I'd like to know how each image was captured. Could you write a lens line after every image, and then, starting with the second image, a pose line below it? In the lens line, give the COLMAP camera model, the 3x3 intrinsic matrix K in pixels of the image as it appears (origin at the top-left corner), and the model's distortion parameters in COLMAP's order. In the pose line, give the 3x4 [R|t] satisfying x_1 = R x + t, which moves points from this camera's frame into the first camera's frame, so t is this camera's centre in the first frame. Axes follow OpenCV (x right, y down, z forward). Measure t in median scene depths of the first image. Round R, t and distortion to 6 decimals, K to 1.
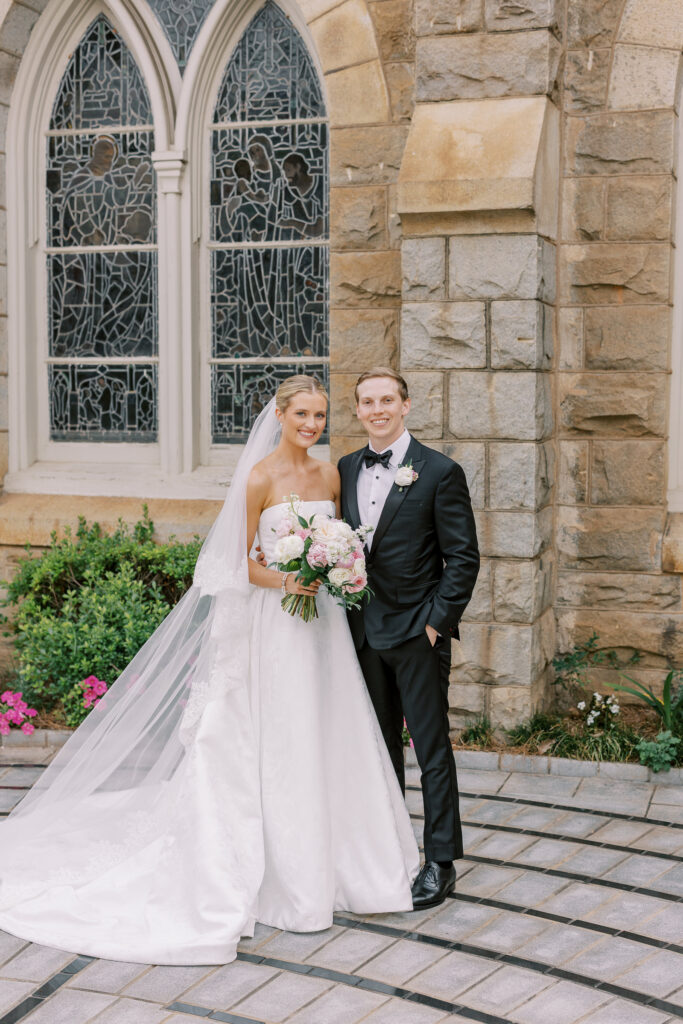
lens RADIAL K [[1645.2, 0, 341.5], [0, 1645.2, 512.0], [0, 0, 1]] dist [0.025983, 0.146292]
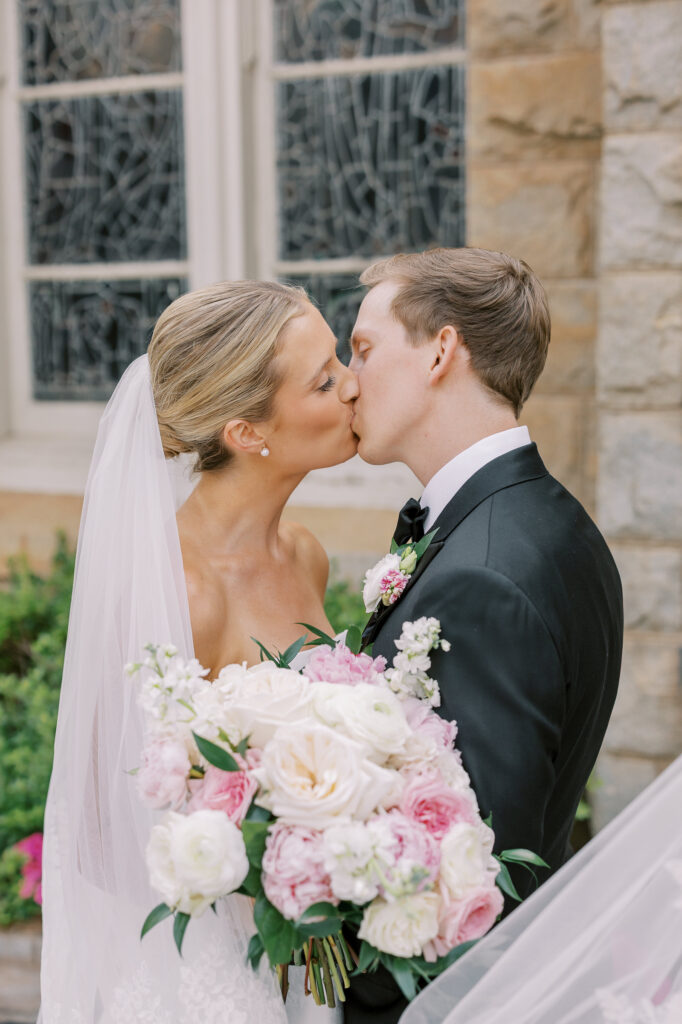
lens RADIAL K [[1645.2, 0, 341.0], [0, 1645.2, 512.0], [0, 0, 1]] dist [0.025983, 0.146292]
pose [[0.993954, -0.001373, -0.109786, 0.009984], [0.006019, 0.999100, 0.041994, -0.028146], [0.109630, -0.042401, 0.993068, 0.403743]]
